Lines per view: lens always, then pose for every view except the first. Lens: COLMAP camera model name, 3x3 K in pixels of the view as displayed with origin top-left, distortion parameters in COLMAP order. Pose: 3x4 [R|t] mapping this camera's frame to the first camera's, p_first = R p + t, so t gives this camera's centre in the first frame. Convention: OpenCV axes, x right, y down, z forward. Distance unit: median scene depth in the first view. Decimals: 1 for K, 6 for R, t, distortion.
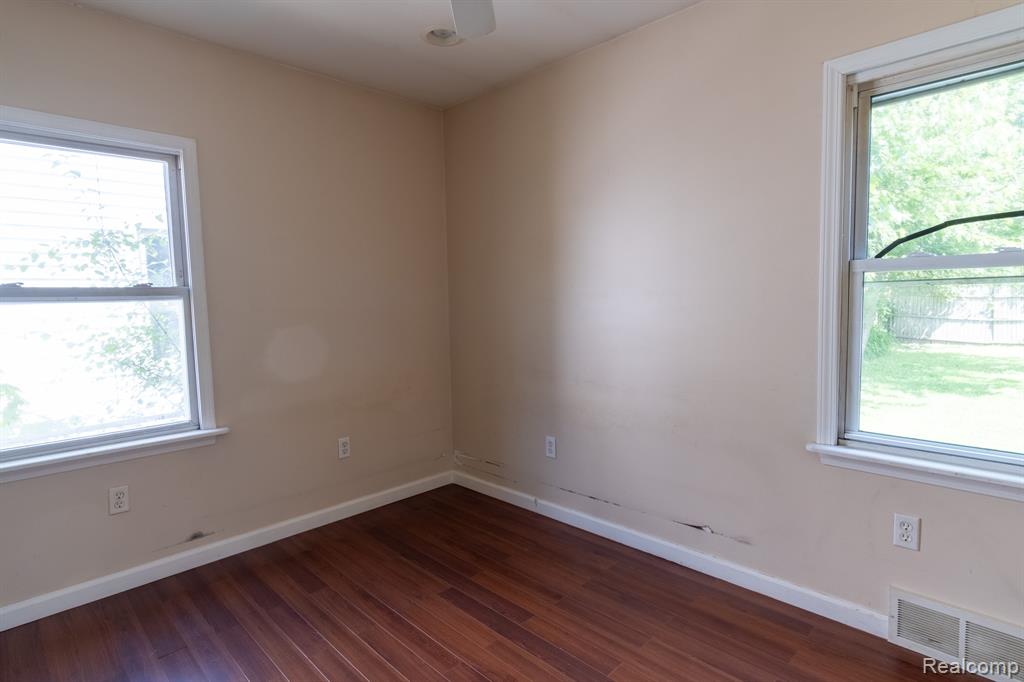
lens RADIAL K [[540.9, 0, 517.6], [0, 540.9, 337.4], [0, 0, 1]] dist [0.005884, 0.001277]
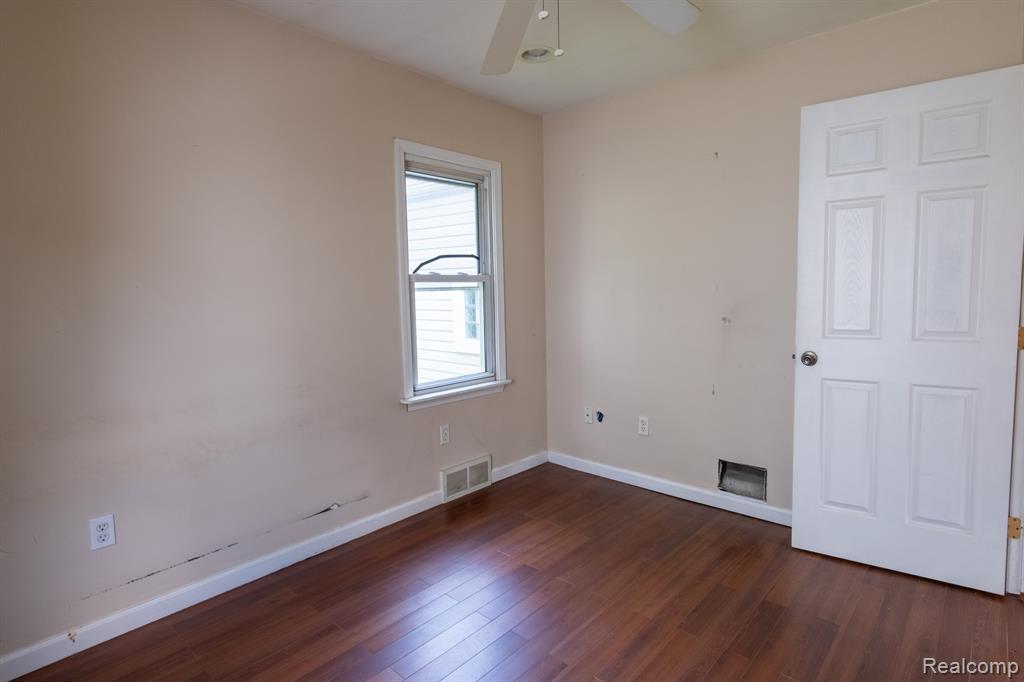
lens RADIAL K [[540.9, 0, 517.6], [0, 540.9, 337.4], [0, 0, 1]] dist [0.005884, 0.001277]
pose [[-0.054824, -0.065254, 0.996362, -0.761171], [0.100064, 0.992480, 0.070505, -0.032862], [-0.993469, 0.103565, -0.047882, 0.643108]]
